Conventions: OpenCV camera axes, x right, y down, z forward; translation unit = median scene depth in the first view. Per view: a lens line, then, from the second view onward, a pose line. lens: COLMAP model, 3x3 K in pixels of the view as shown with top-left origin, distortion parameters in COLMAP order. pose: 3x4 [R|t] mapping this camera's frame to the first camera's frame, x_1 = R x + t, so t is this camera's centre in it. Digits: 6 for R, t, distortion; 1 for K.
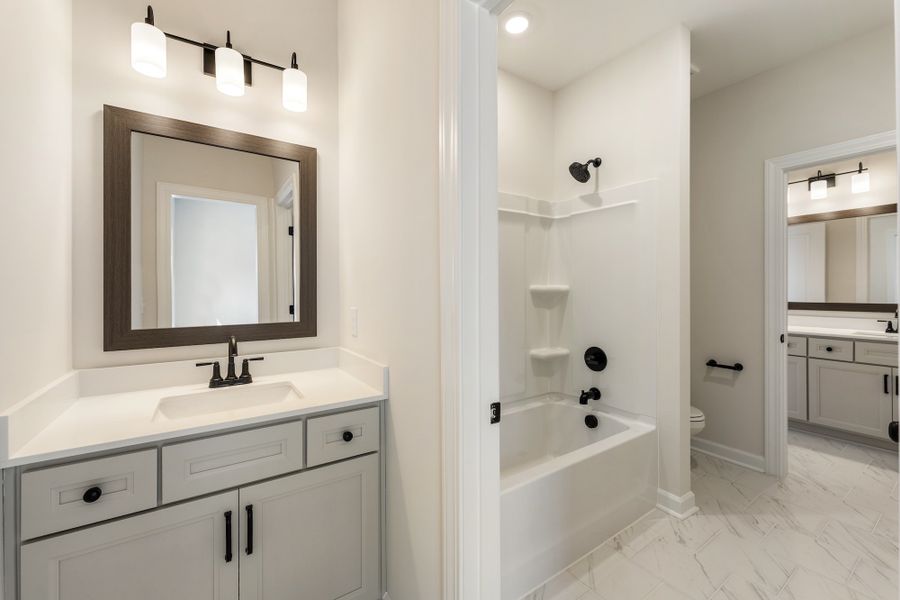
lens RADIAL K [[364.0, 0, 449.9], [0, 364.0, 292.8], [0, 0, 1]] dist [-0.004356, -0.000049]
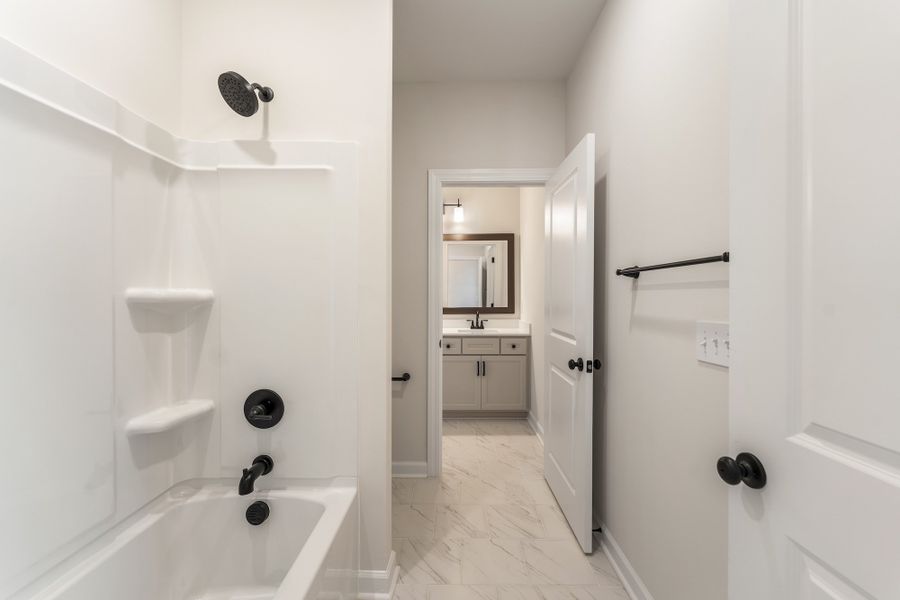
lens RADIAL K [[364.0, 0, 451.3], [0, 364.0, 296.2], [0, 0, 1]] dist [-0.004356, -0.000049]
pose [[0.575871, 0.001607, 0.817539, 0.074356], [0.007277, 0.999948, -0.007091, -0.003626], [-0.817509, 0.010033, 0.575829, 0.365330]]
